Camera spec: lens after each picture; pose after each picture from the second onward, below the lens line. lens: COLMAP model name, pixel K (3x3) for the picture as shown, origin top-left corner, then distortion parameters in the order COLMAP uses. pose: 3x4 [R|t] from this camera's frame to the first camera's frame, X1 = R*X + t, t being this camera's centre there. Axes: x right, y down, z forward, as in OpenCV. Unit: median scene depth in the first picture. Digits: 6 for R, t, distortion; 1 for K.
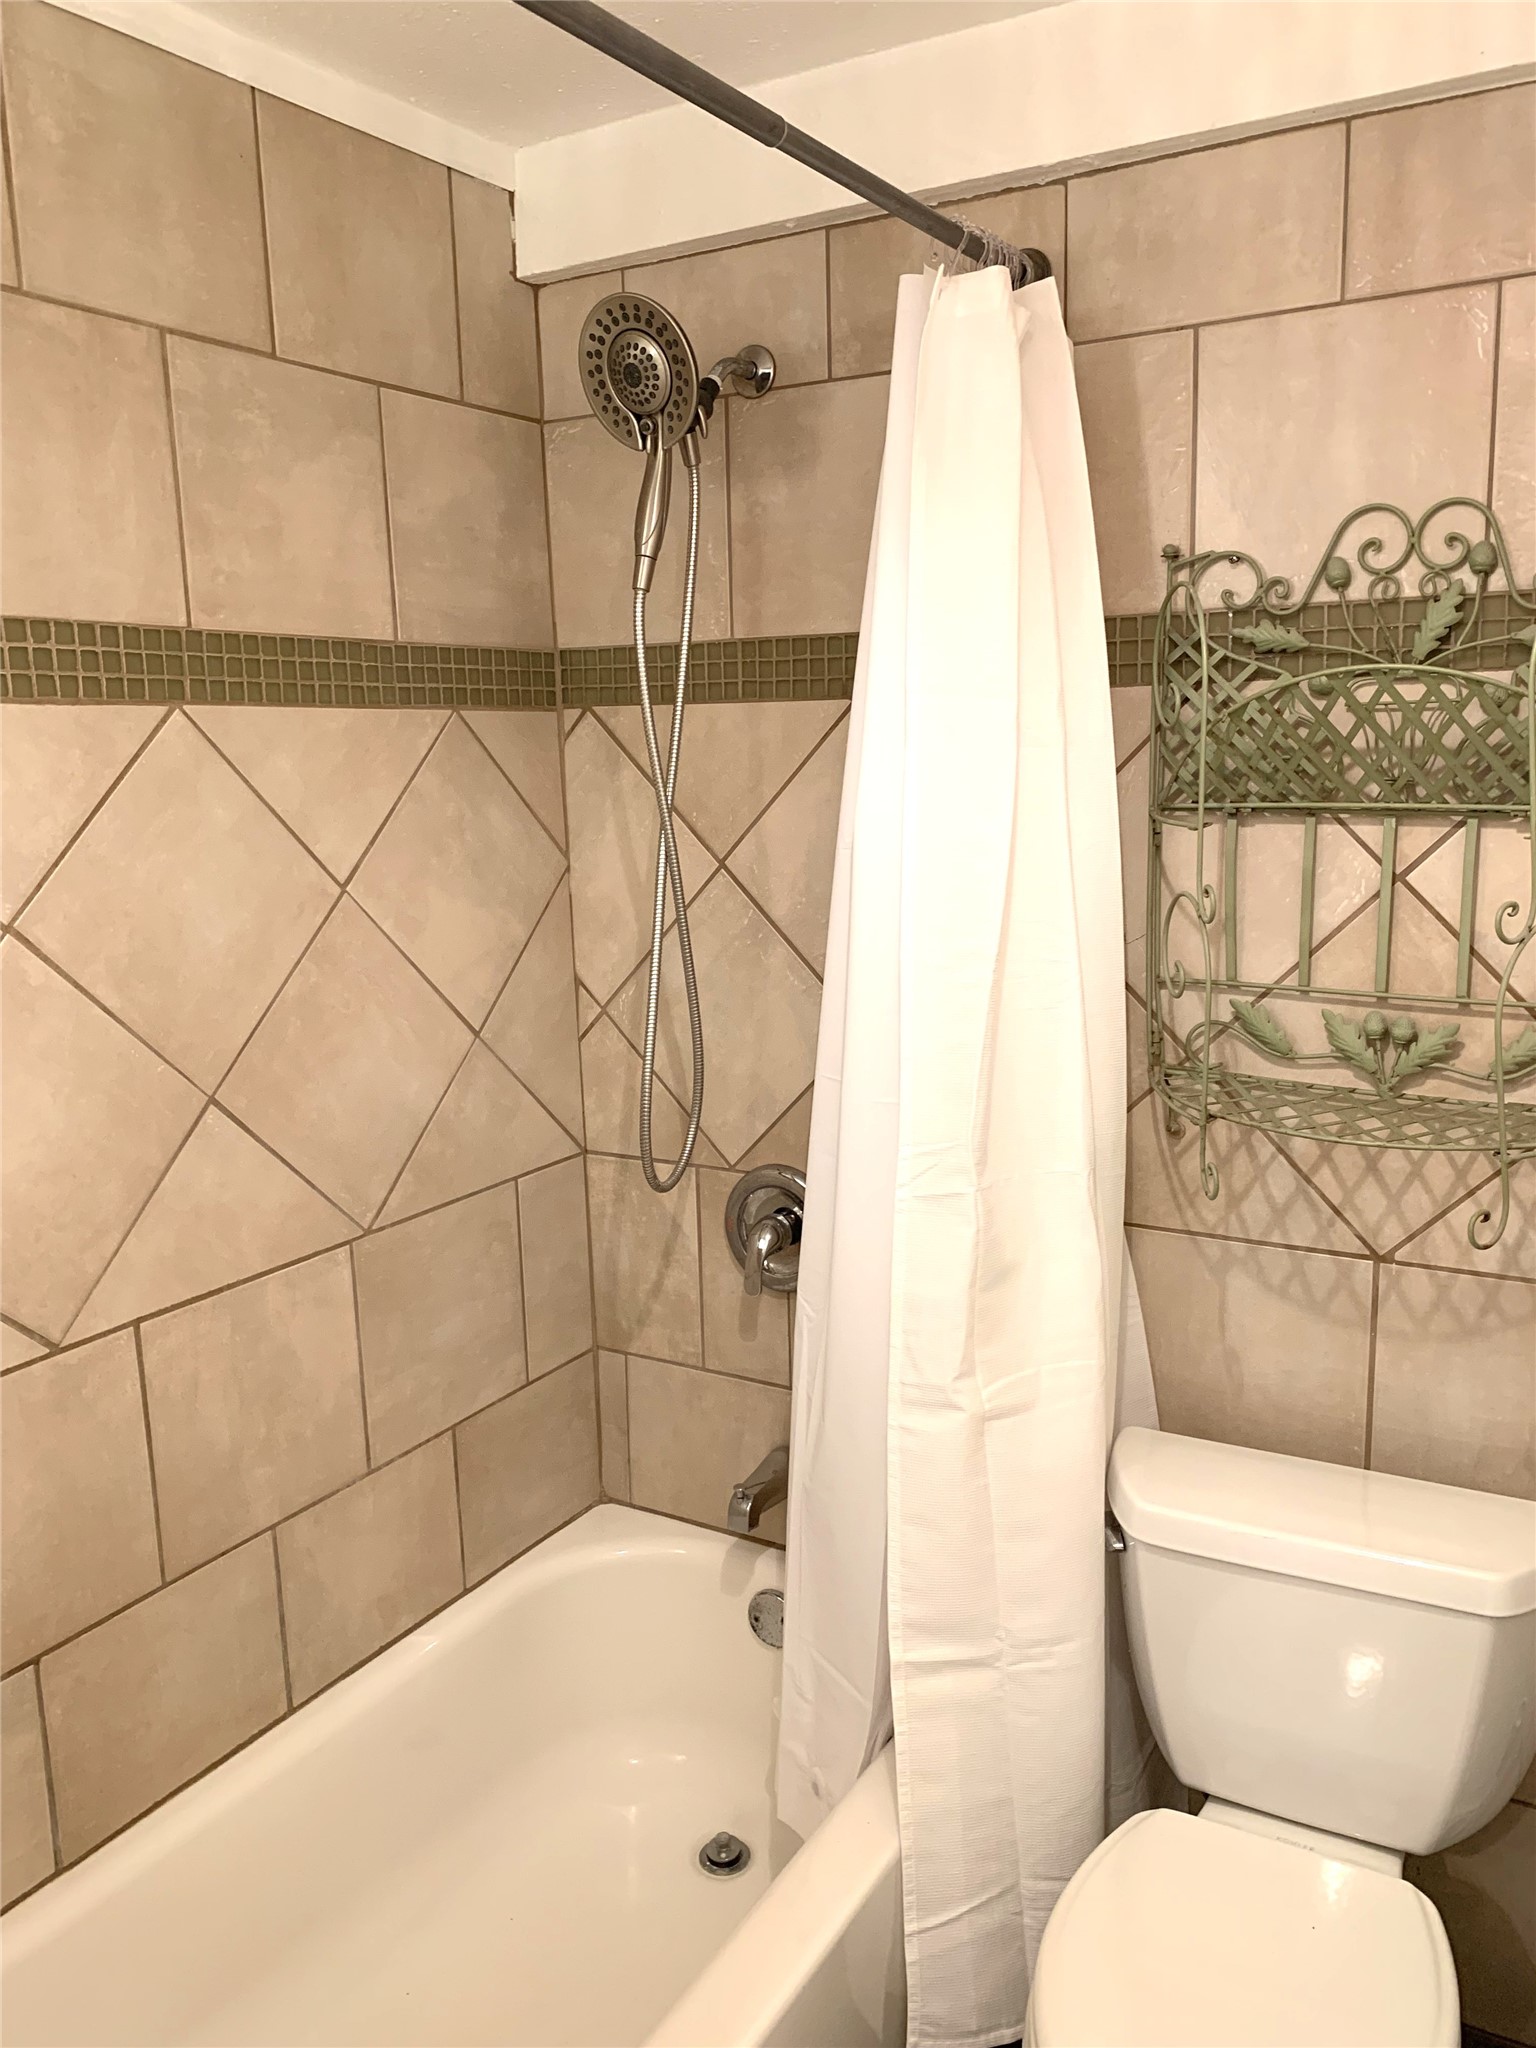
lens RADIAL K [[1562.6, 0, 761.9], [0, 1562.6, 1010.4], [0, 0, 1]] dist [0.012426, -0.007401]
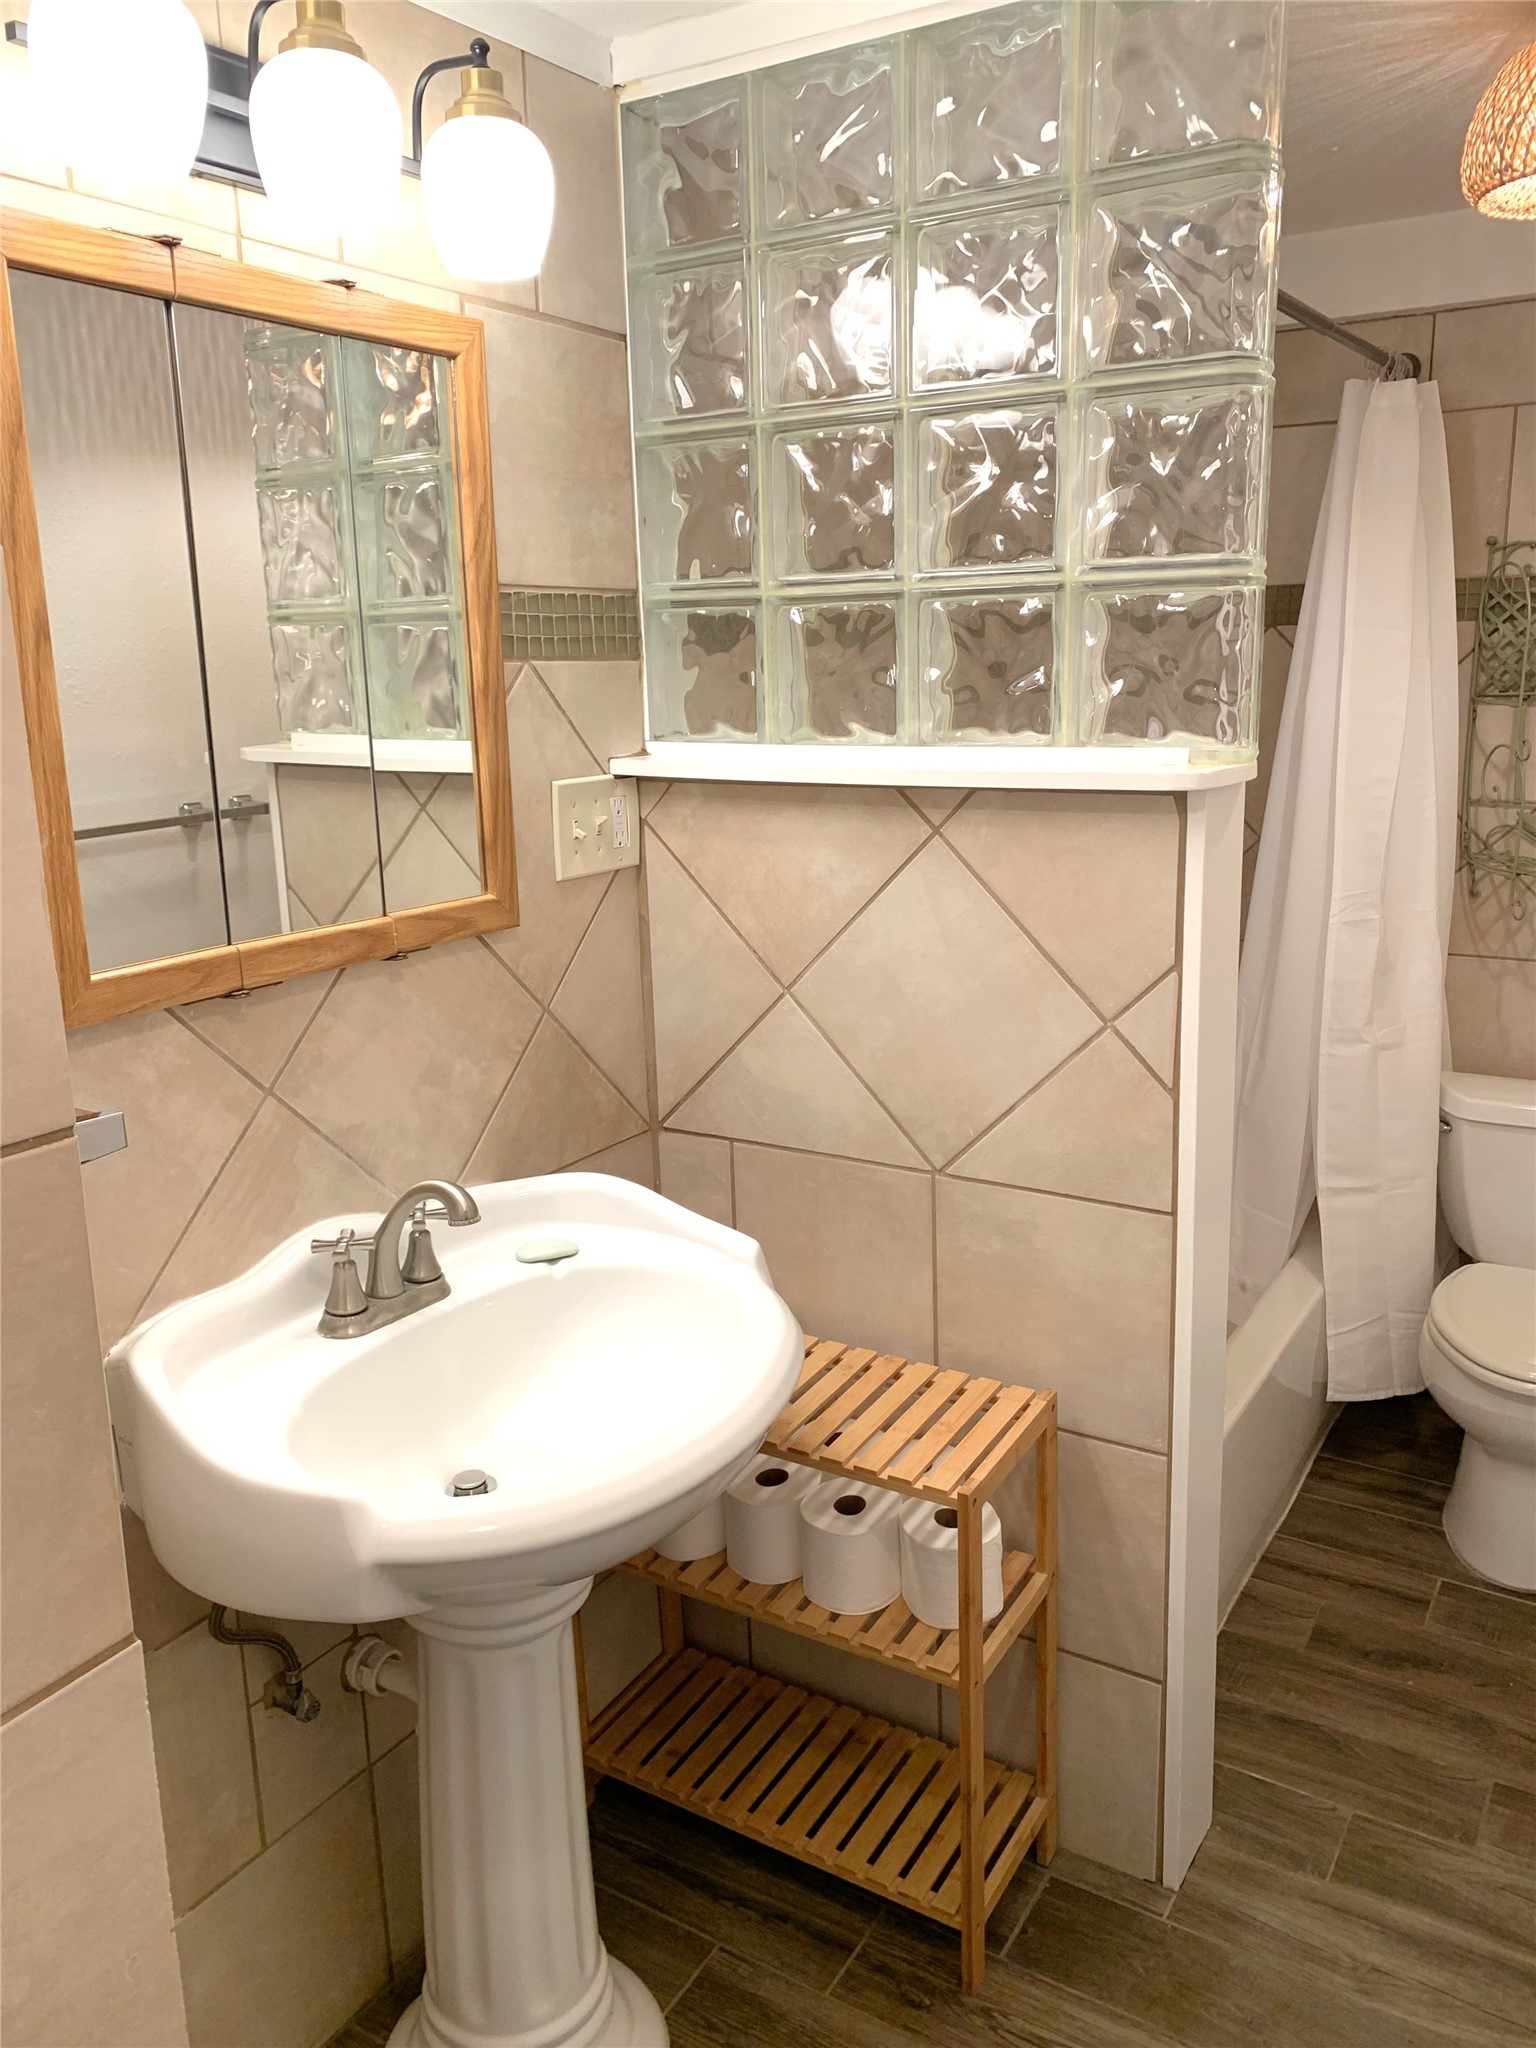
lens RADIAL K [[1555.9, 0, 706.8], [0, 1555.9, 1037.4], [0, 0, 1]] dist [0.039774, -0.044950]
pose [[0.999684, -0.002390, -0.025018, -0.542124], [0.004032, 0.997826, 0.065786, 0.124008], [0.024807, -0.065866, 0.997520, -0.734764]]
